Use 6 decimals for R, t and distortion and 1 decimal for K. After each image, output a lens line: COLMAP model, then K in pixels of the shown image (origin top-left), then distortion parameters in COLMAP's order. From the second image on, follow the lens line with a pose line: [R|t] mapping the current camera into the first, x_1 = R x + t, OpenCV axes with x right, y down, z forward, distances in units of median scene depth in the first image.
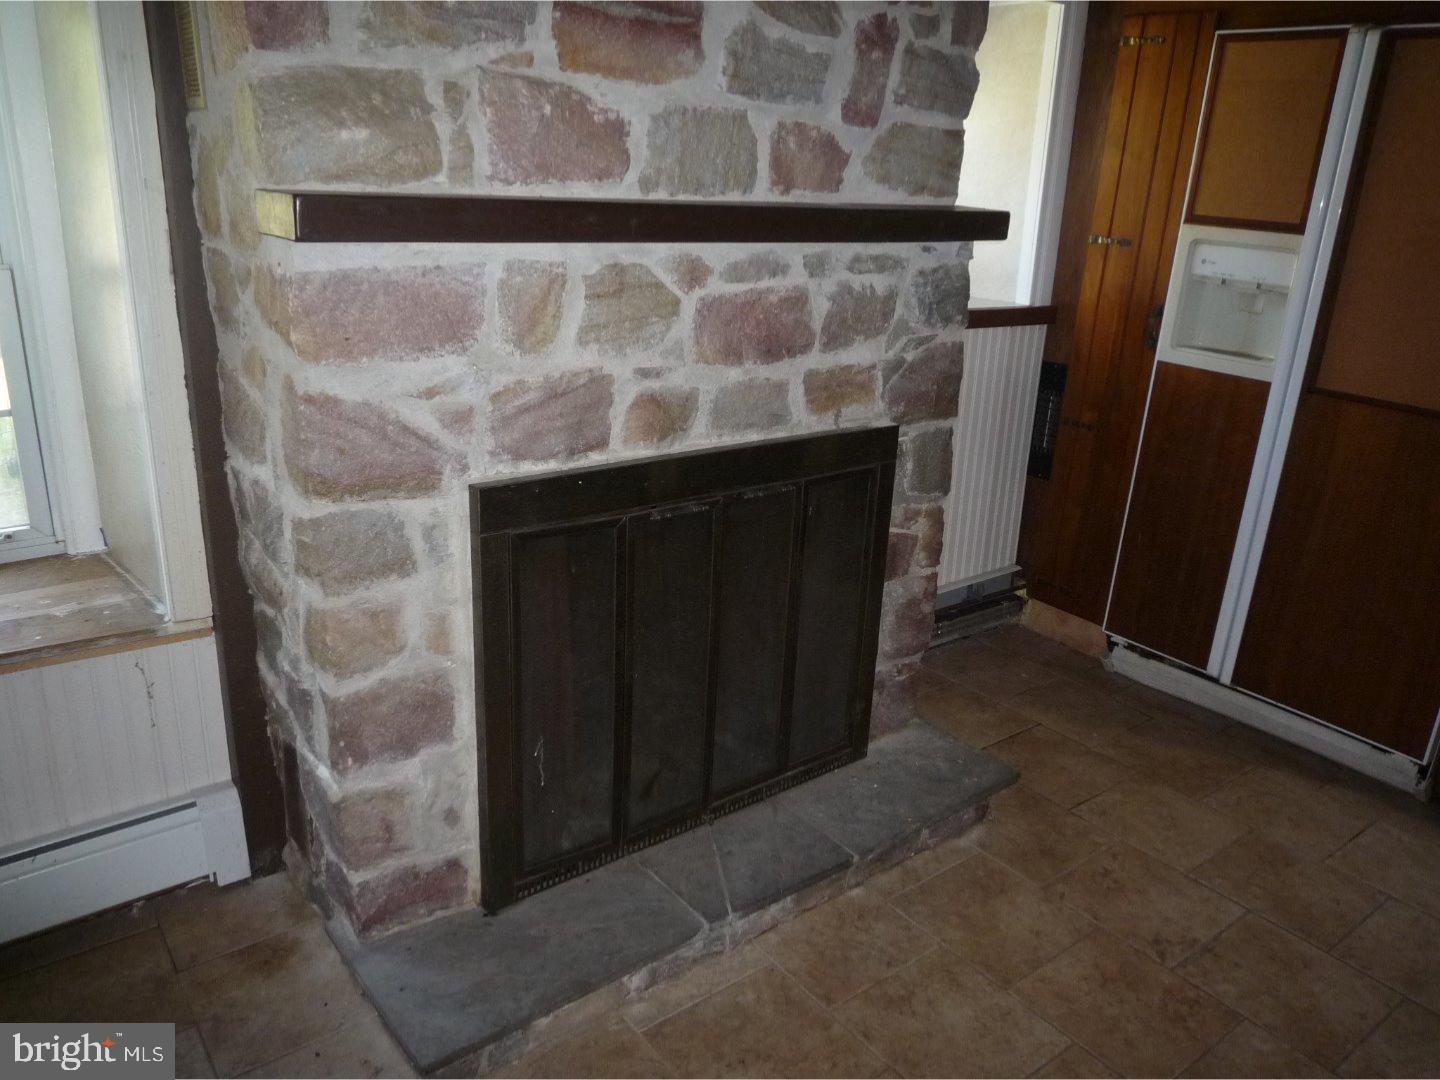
lens RADIAL K [[1081.4, 0, 725.6], [0, 1081.4, 539.0], [0, 0, 1]] dist [-0.002748, -0.035563]
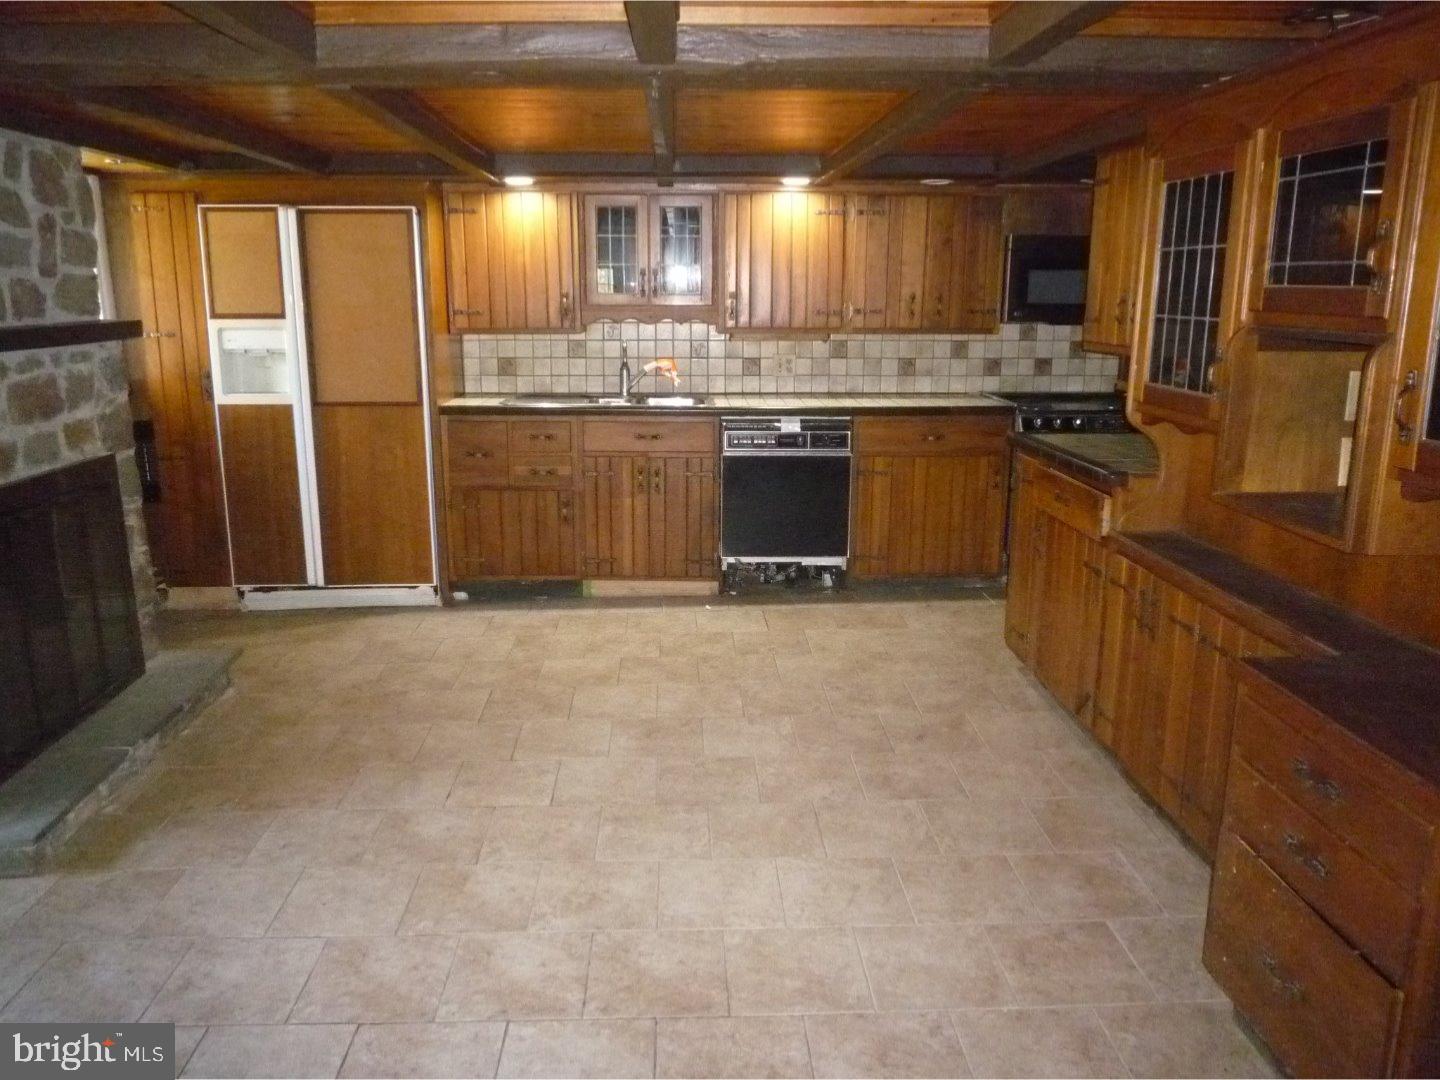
lens RADIAL K [[1081.4, 0, 714.3], [0, 1081.4, 535.9], [0, 0, 1]] dist [-0.002748, -0.035563]
pose [[0.581582, -0.234808, 0.778863, -0.539989], [0.299831, 0.951904, 0.063090, 0.161834], [-0.756217, 0.196835, 0.624013, -0.592006]]
